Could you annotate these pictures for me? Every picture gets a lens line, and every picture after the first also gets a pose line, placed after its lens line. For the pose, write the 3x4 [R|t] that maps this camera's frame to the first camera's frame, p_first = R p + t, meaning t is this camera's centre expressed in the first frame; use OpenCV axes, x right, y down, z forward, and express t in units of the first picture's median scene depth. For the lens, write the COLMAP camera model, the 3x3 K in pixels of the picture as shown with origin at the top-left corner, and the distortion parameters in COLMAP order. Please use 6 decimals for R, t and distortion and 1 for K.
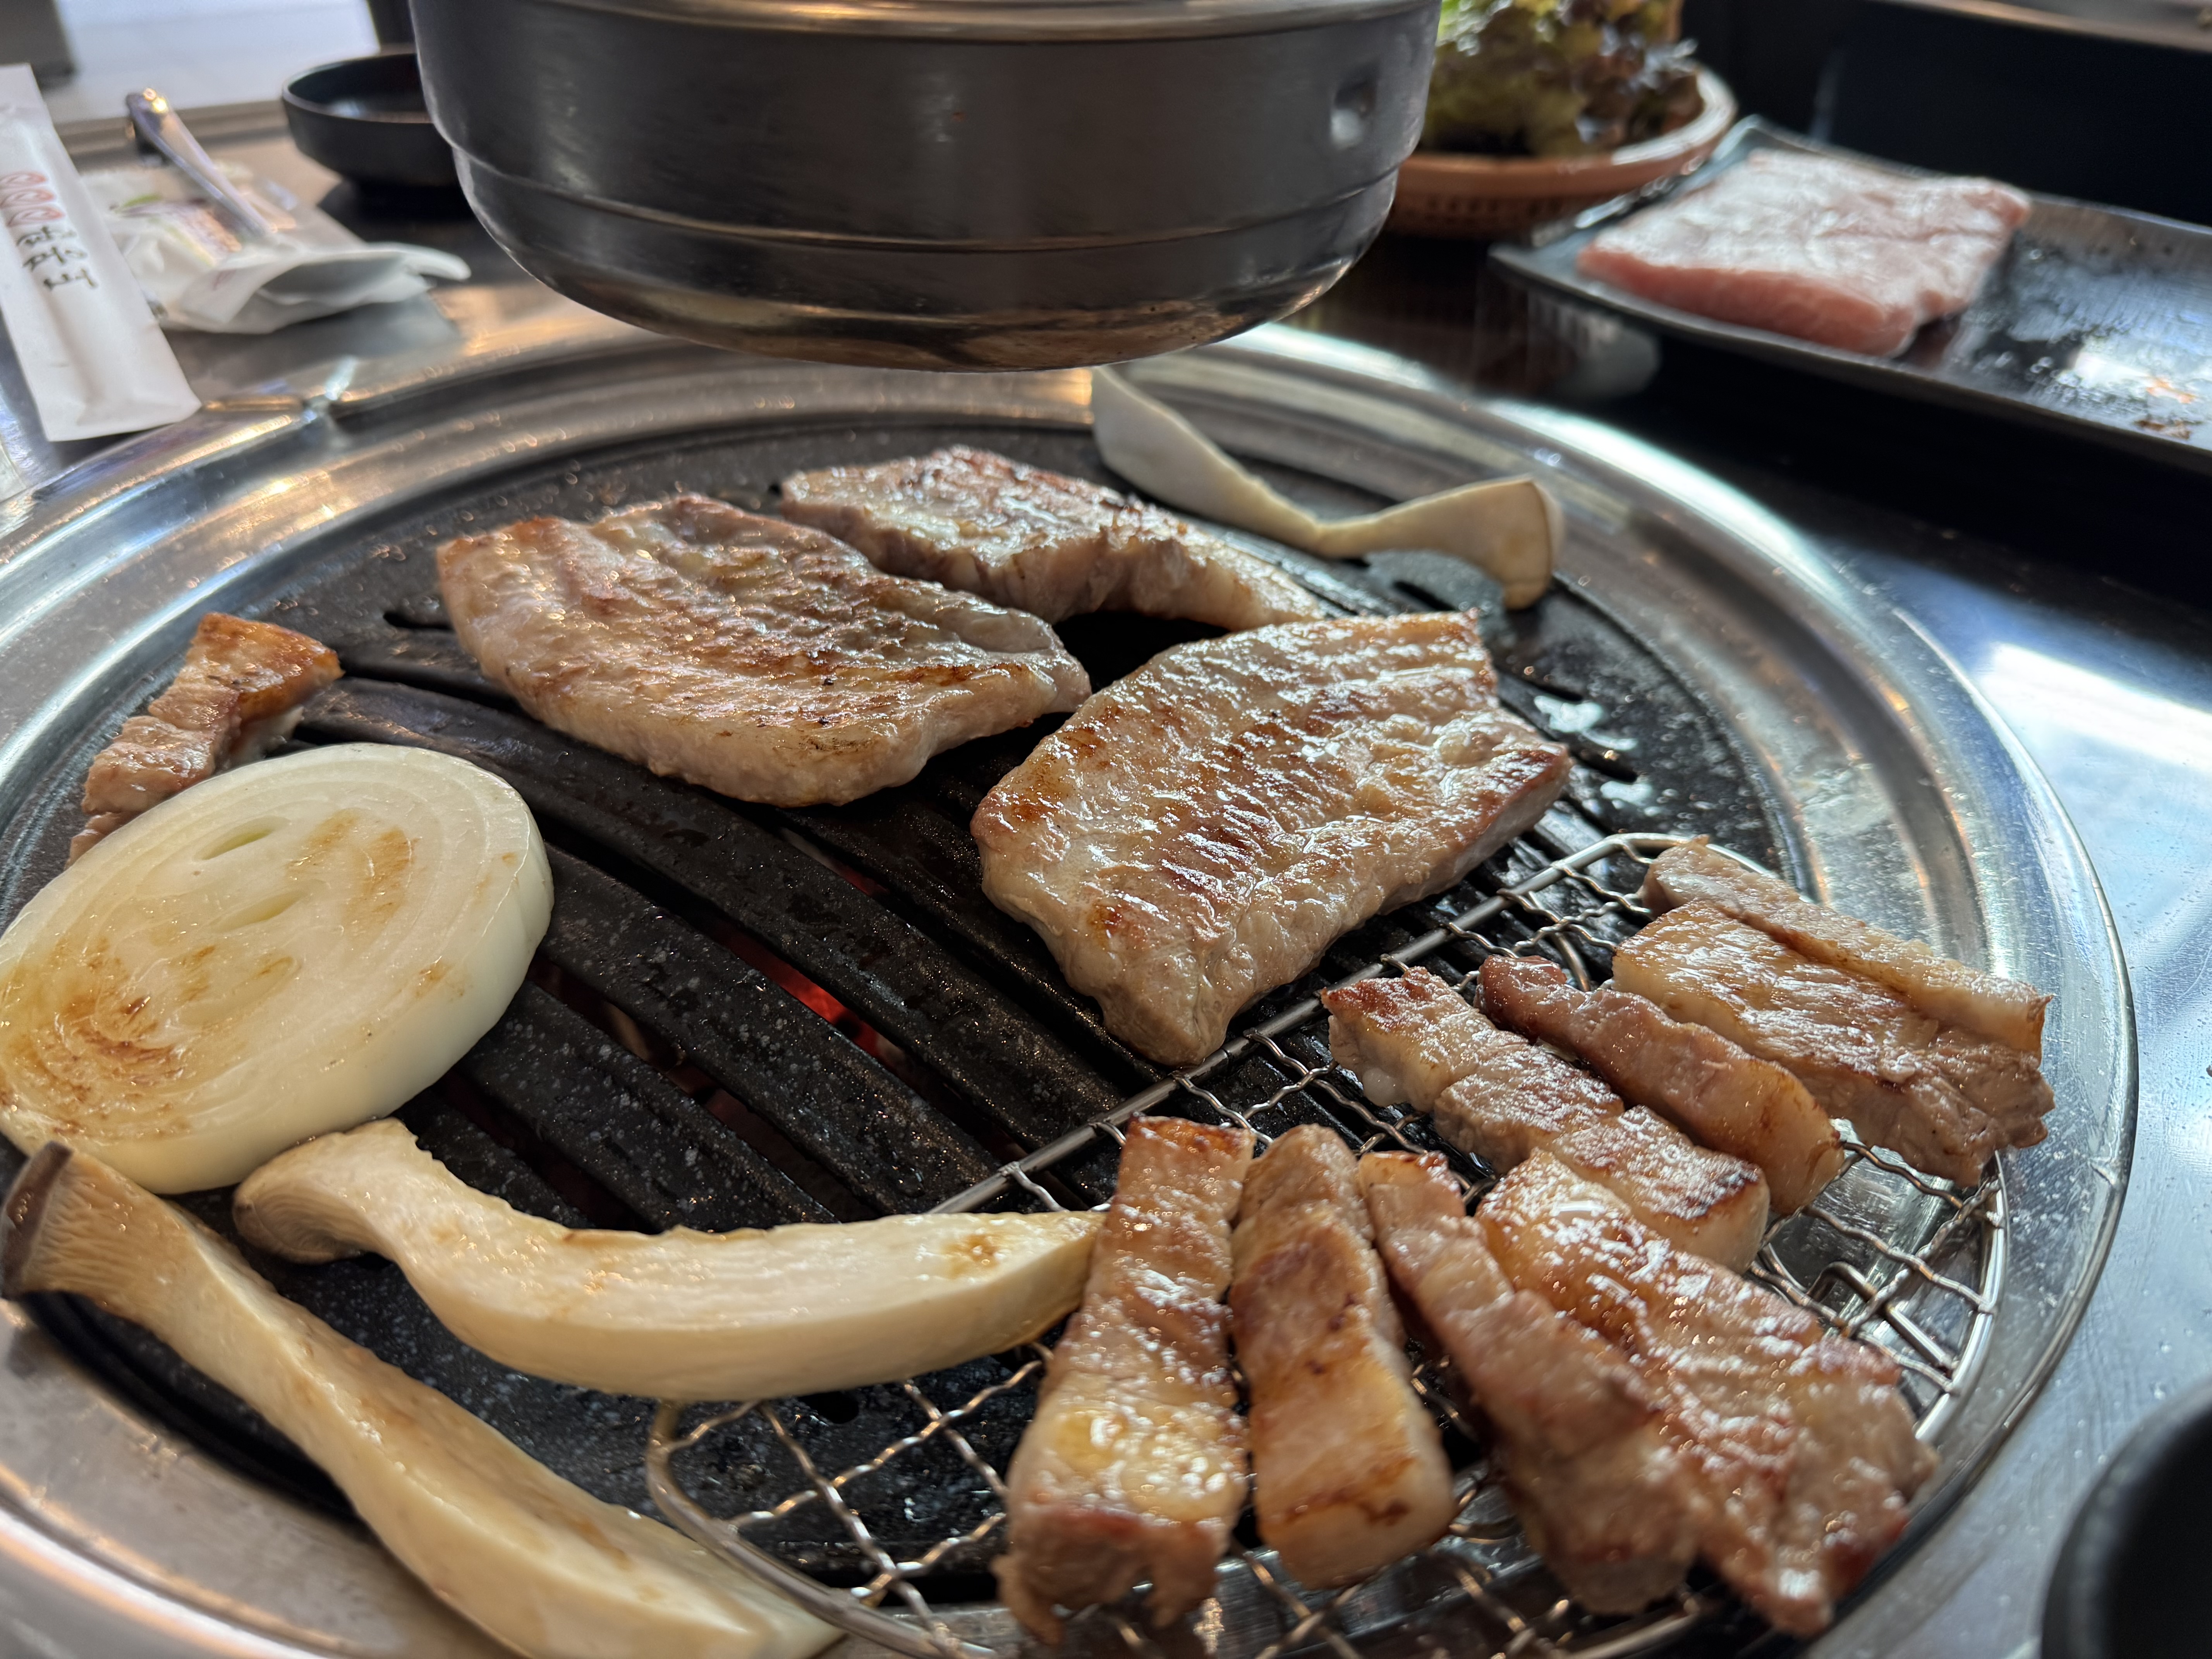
lens RADIAL K [[1524.2, 0, 1109.2], [0, 1524.2, 808.2], [0, 0, 1]] dist [0.044385, -0.118135]
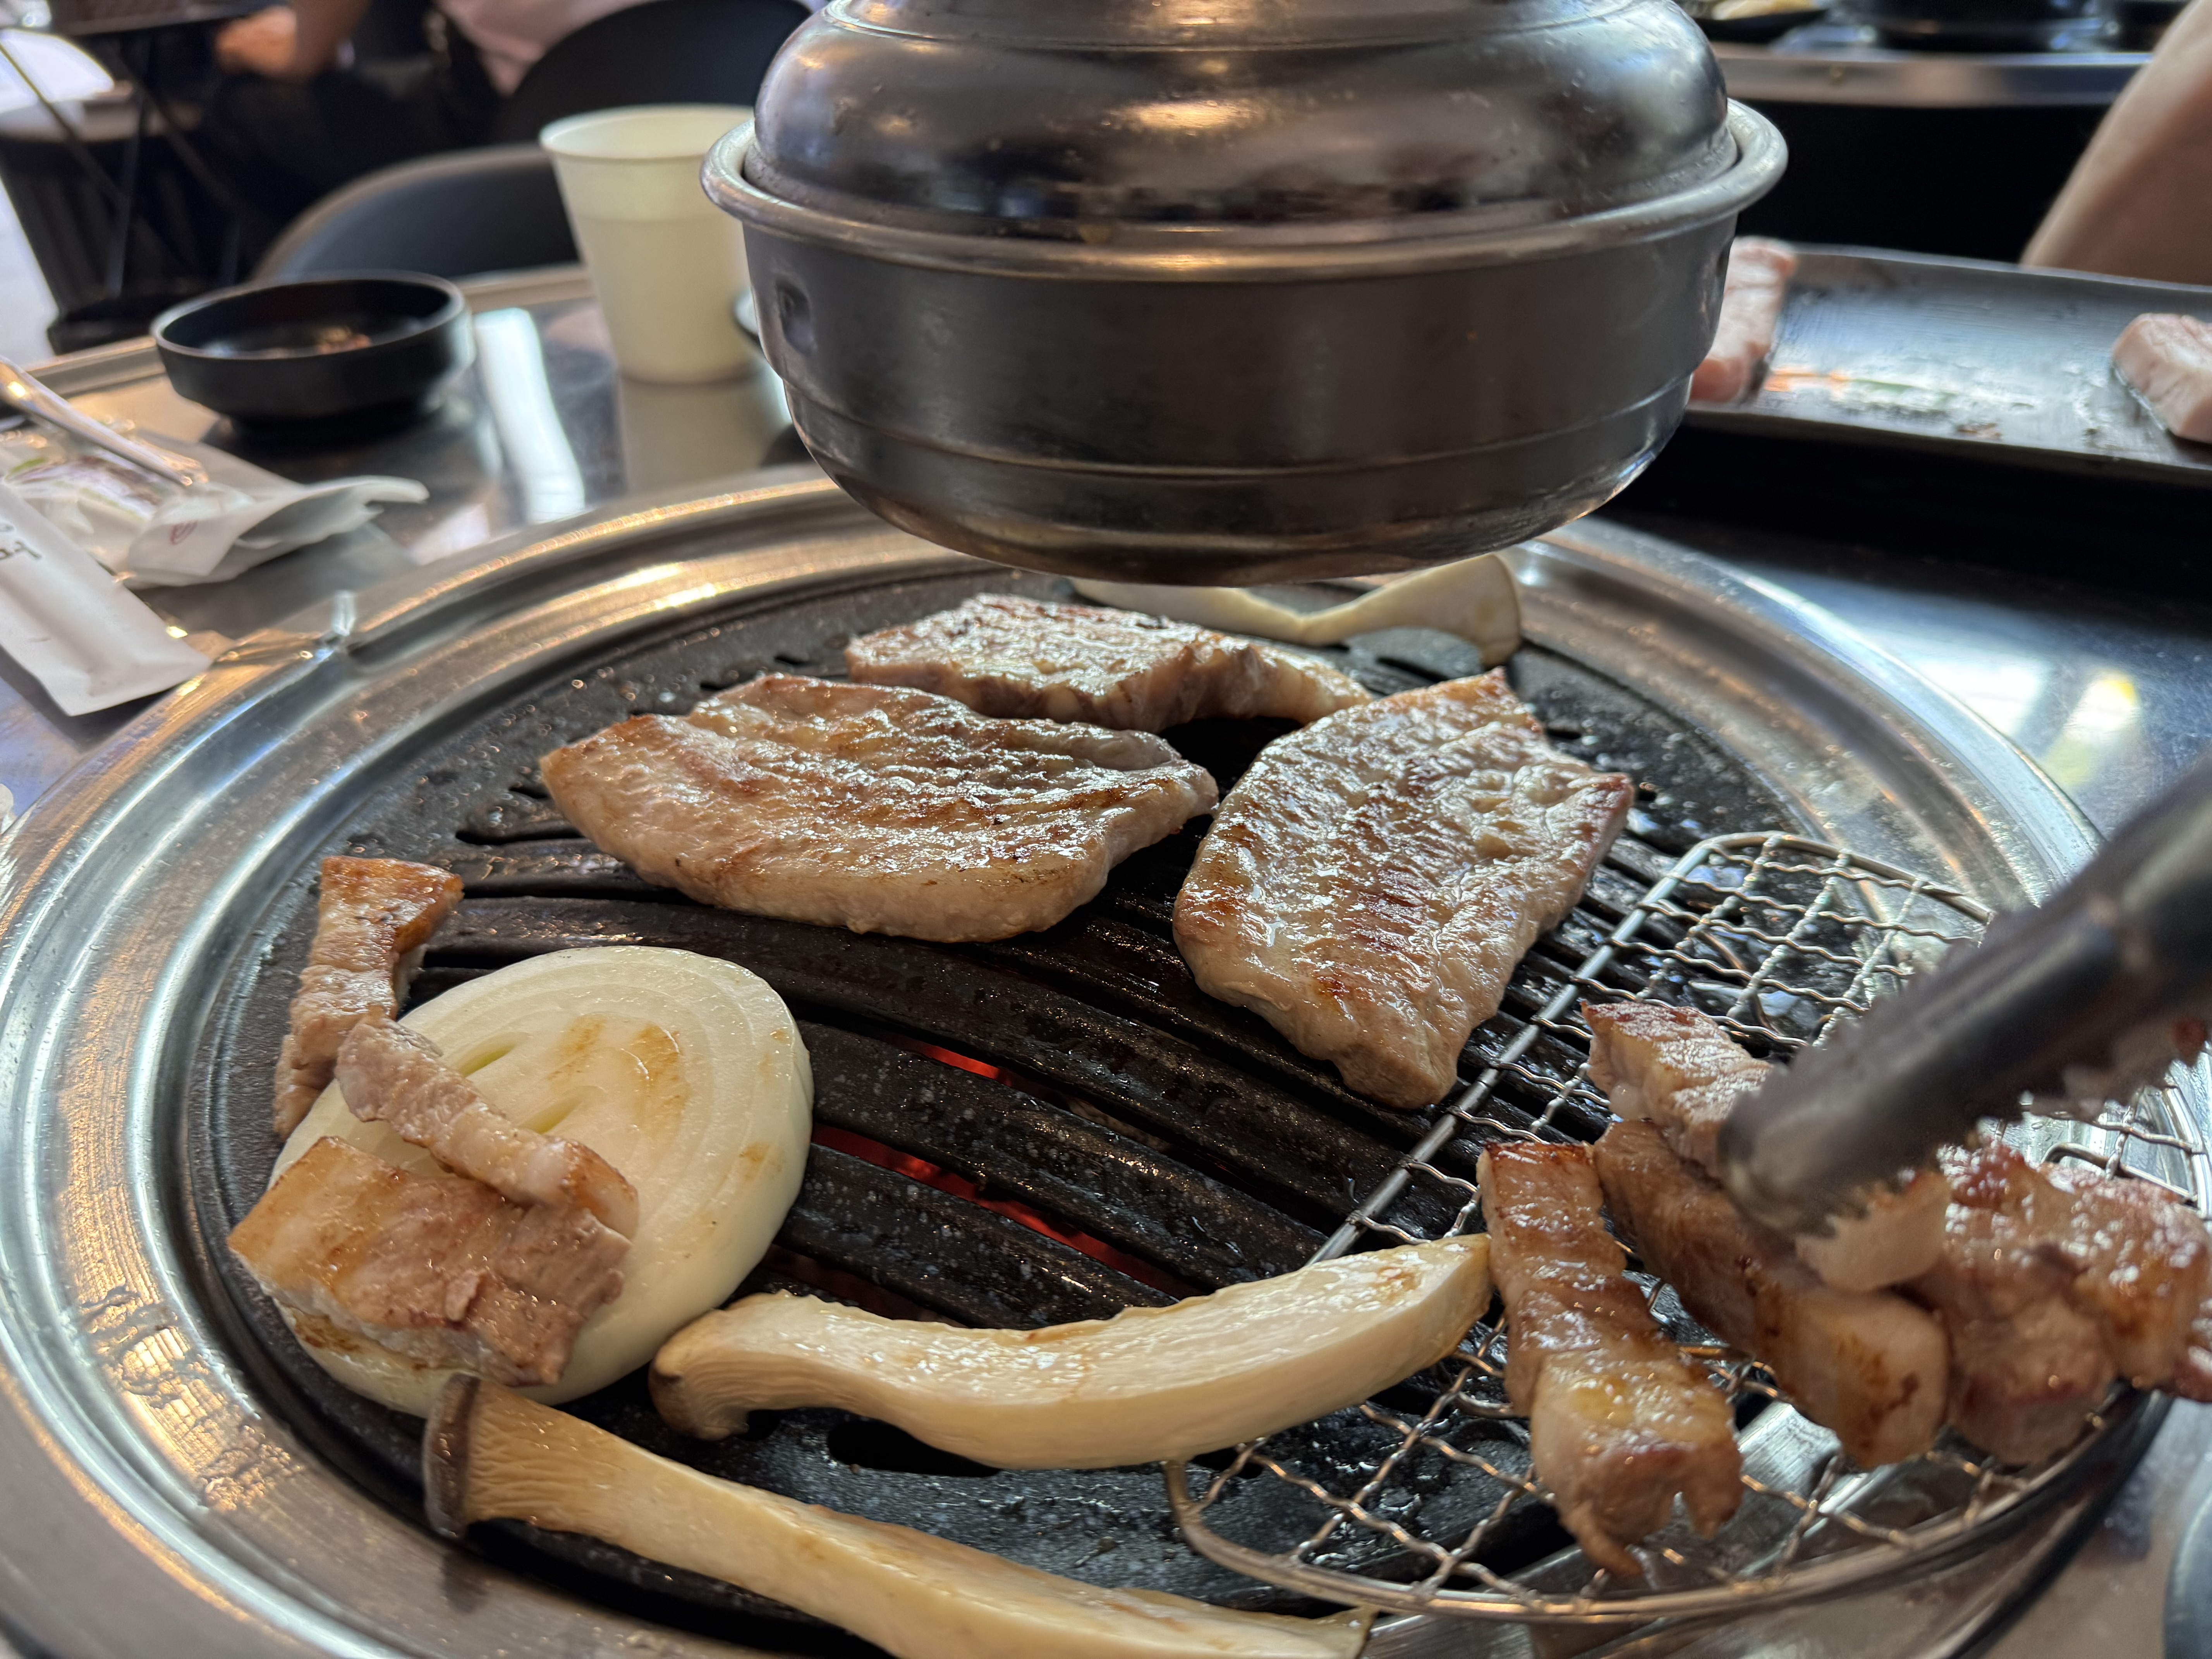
lens RADIAL K [[1524.2, 0, 1109.2], [0, 1524.2, 808.2], [0, 0, 1]] dist [0.044385, -0.118135]
pose [[0.977939, -0.159620, 0.134745, -0.237097], [0.168904, 0.983776, -0.060463, -0.012695], [-0.122907, 0.081888, 0.989034, -0.073110]]
